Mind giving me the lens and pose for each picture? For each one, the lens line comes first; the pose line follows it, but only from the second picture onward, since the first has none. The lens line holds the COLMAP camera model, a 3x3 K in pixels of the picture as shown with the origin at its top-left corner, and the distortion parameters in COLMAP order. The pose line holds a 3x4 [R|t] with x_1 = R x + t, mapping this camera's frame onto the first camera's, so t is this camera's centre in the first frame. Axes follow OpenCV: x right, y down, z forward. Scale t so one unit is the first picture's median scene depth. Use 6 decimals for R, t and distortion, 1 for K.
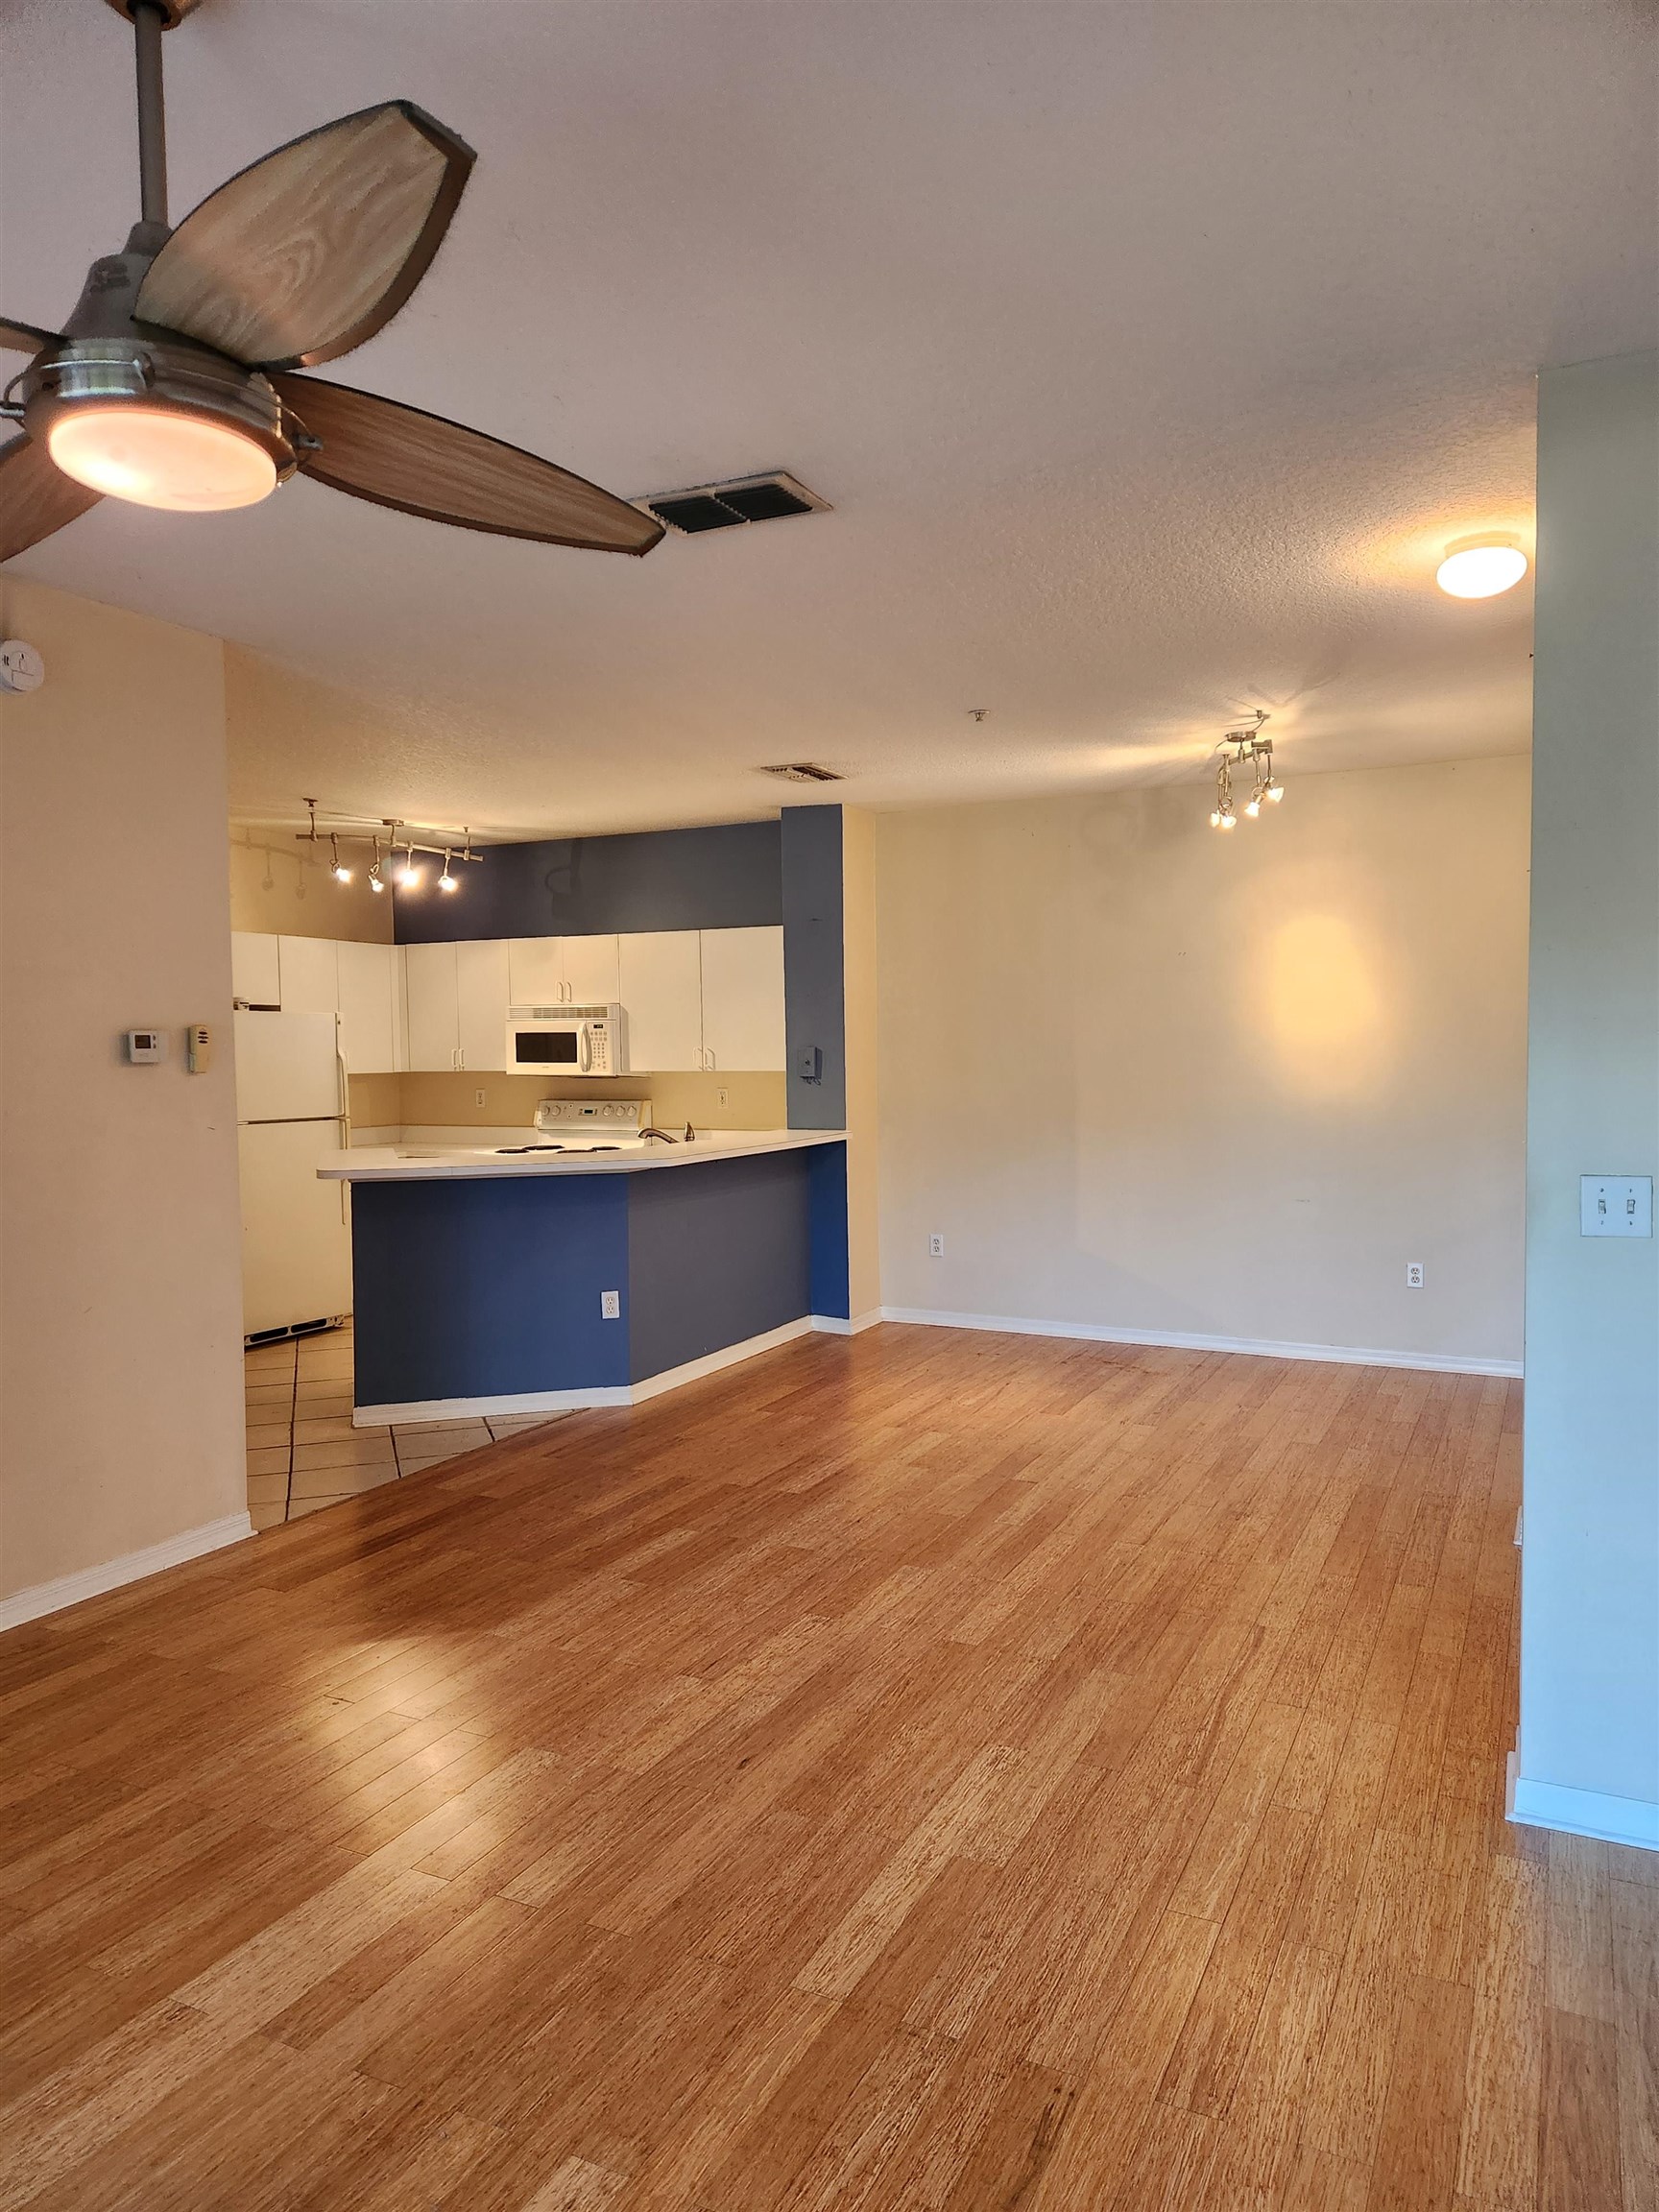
lens RADIAL K [[1485.3, 0, 818.8], [0, 1485.3, 1124.2], [0, 0, 1]] dist [0.079534, -0.068264]
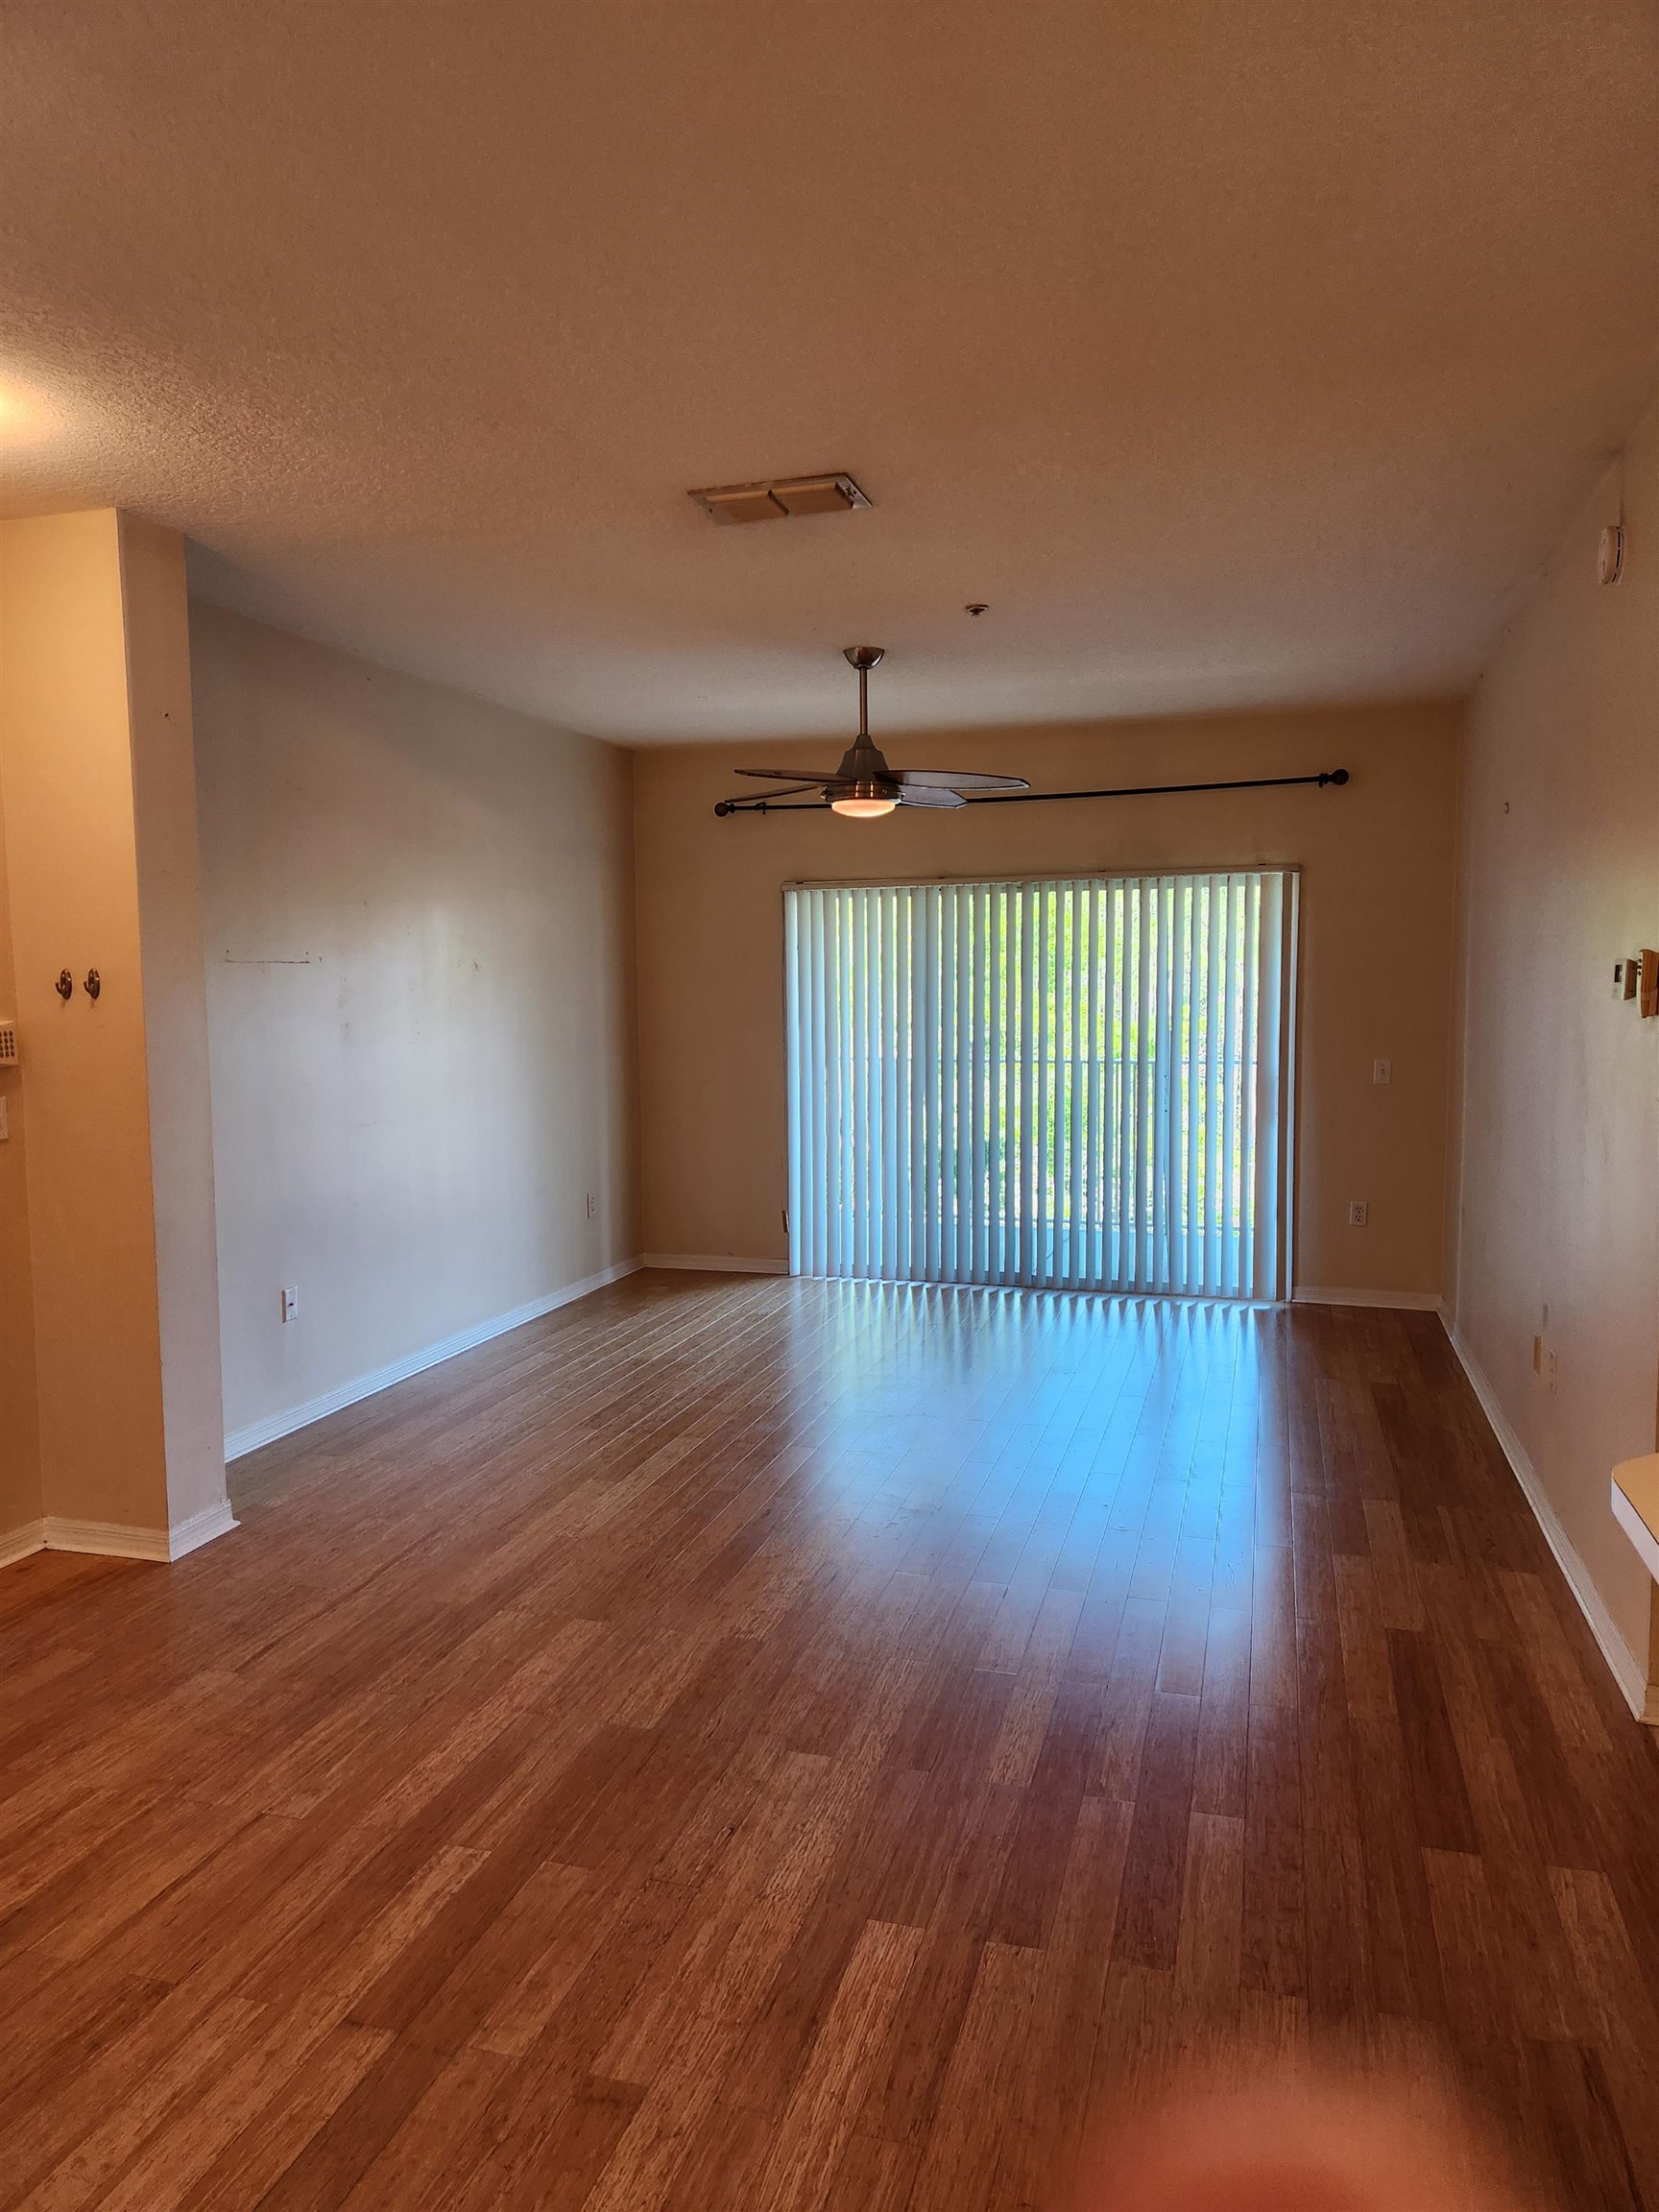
lens RADIAL K [[1485.3, 0, 833.1], [0, 1485.3, 1086.3], [0, 0, 1]] dist [0.079534, -0.068264]
pose [[-0.983522, 0.028026, -0.178604, 0.064302], [0.005832, 0.992315, 0.123596, -0.067520], [0.180695, 0.120518, -0.976127, 1.178828]]
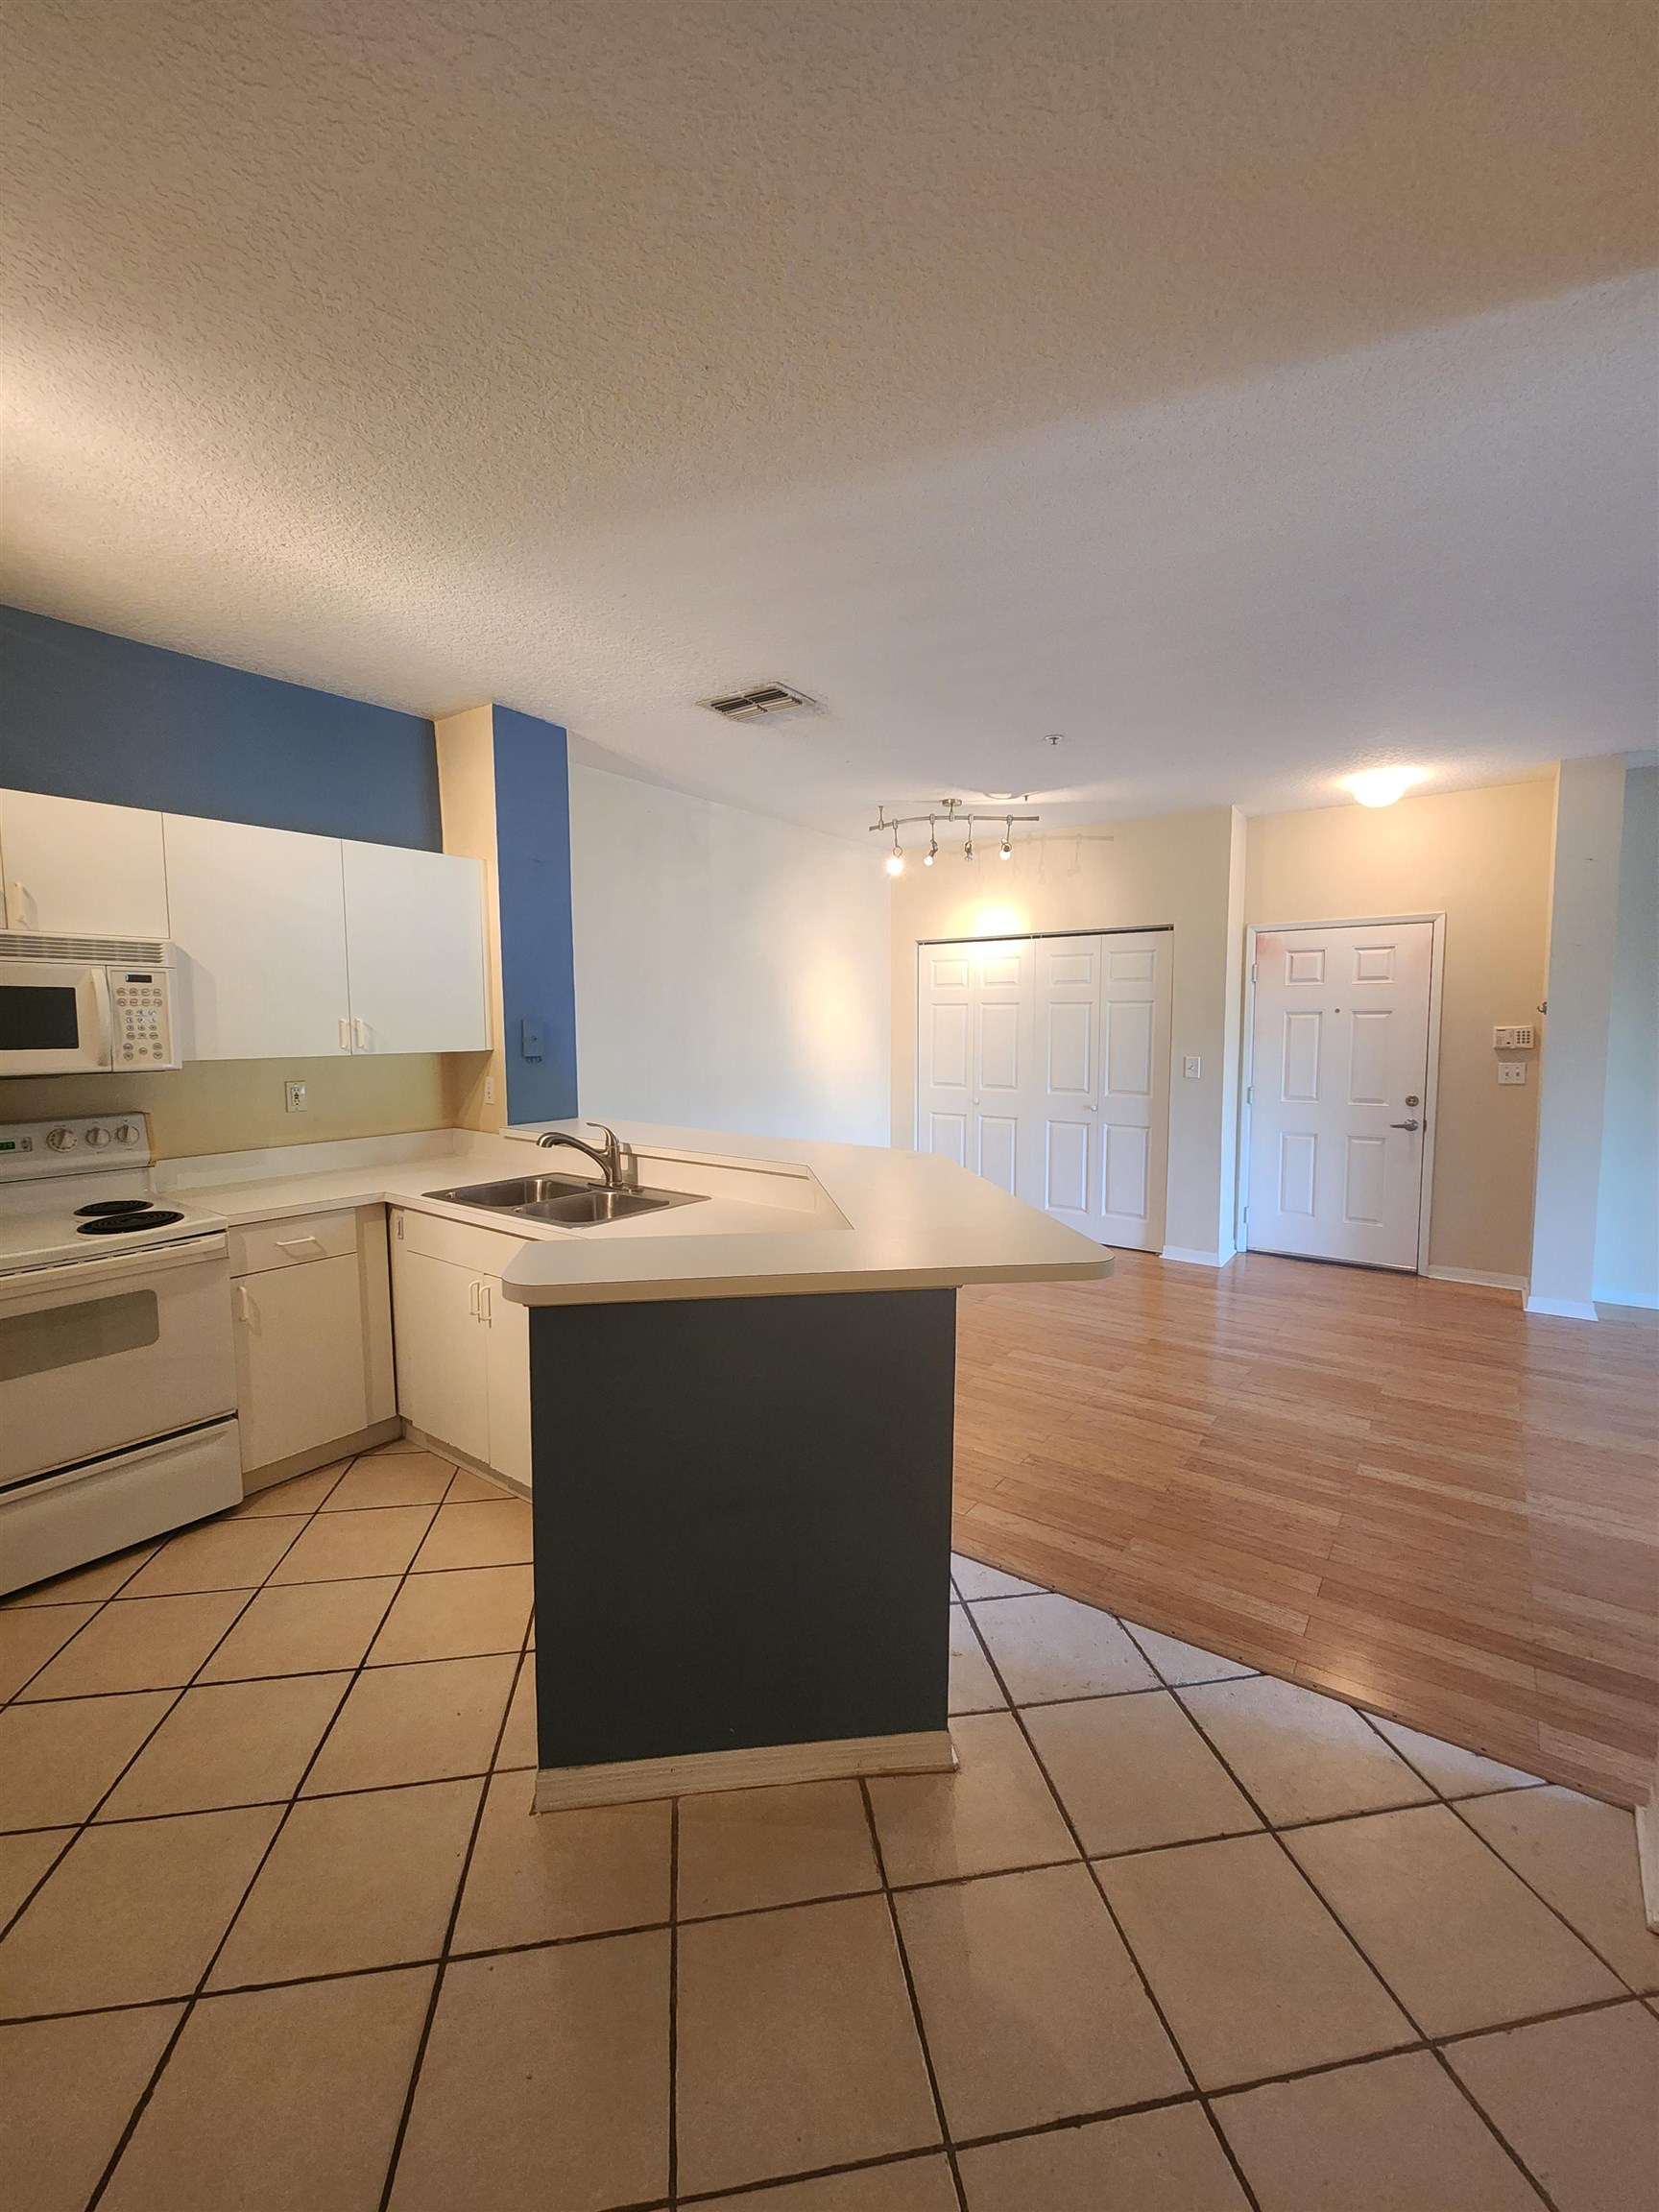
lens RADIAL K [[905.8, 0, 835.3], [0, 905.8, 1091.2], [0, 0, 1]] dist [0.001159, 0.000262]
pose [[0.155961, -0.070504, 0.985244, -0.577725], [0.055256, 0.996510, 0.062564, -0.043235], [-0.986217, 0.044683, 0.159312, 0.948246]]
